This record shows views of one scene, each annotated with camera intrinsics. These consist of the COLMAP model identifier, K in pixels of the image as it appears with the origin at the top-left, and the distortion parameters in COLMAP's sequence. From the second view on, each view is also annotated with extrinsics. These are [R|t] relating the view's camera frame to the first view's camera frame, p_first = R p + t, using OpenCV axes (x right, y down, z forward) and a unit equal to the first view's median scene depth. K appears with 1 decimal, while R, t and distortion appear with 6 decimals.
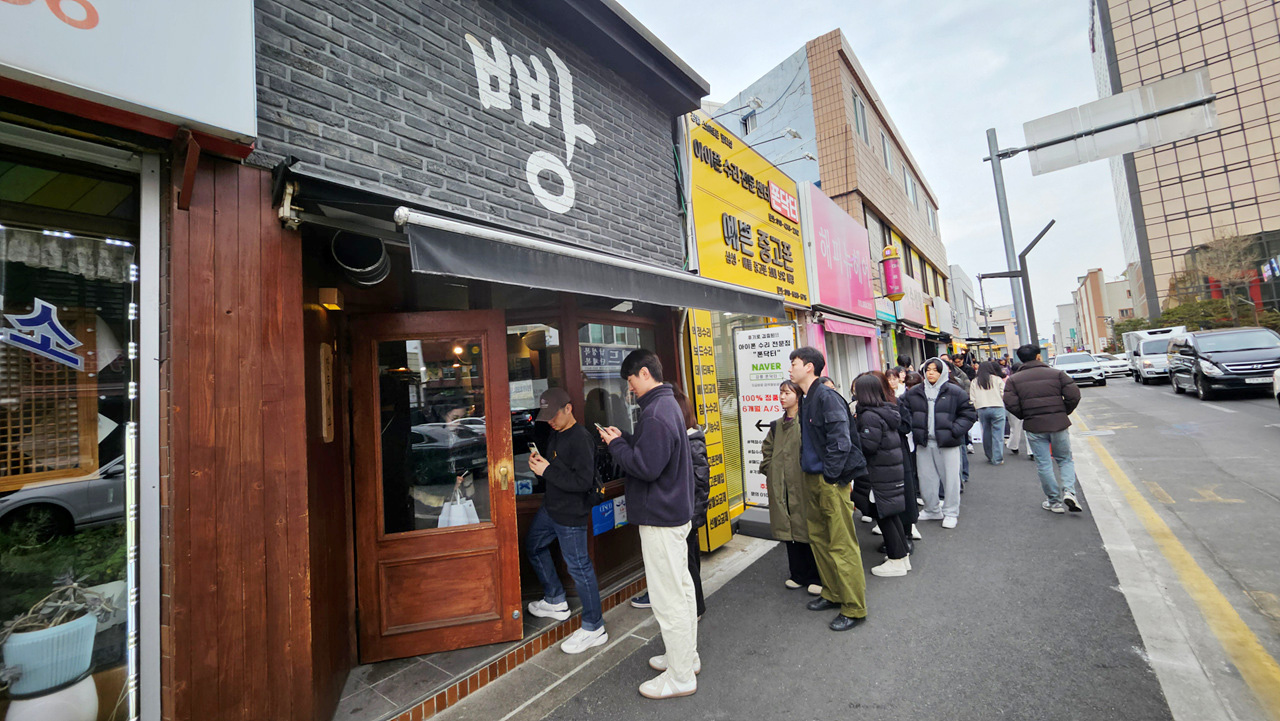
lens RADIAL K [[529.3, 0, 653.8], [0, 529.3, 350.4], [0, 0, 1]] dist [-0.015285, 0.005897]
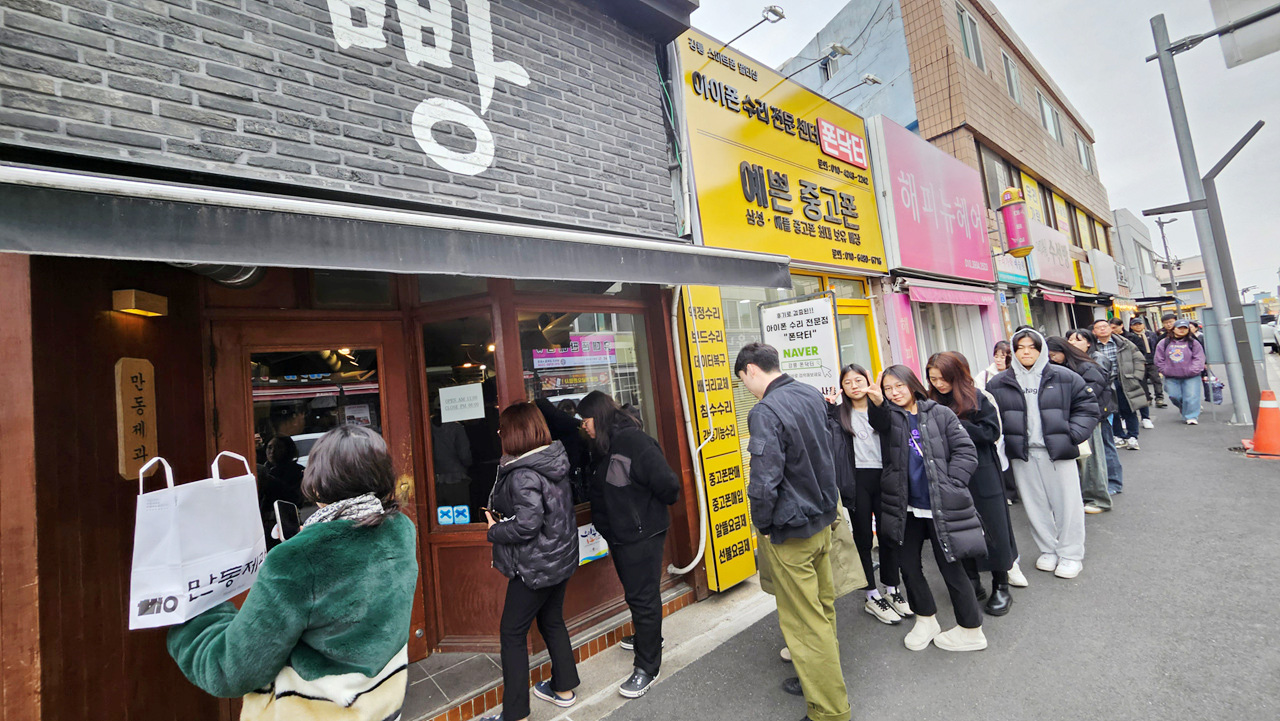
lens RADIAL K [[529.3, 0, 653.8], [0, 529.3, 350.4], [0, 0, 1]] dist [-0.015285, 0.005897]
pose [[0.973408, -0.046659, -0.224275, 0.216356], [0.052763, 0.998380, 0.021296, 0.000625], [0.222918, -0.032563, 0.974293, 0.238714]]
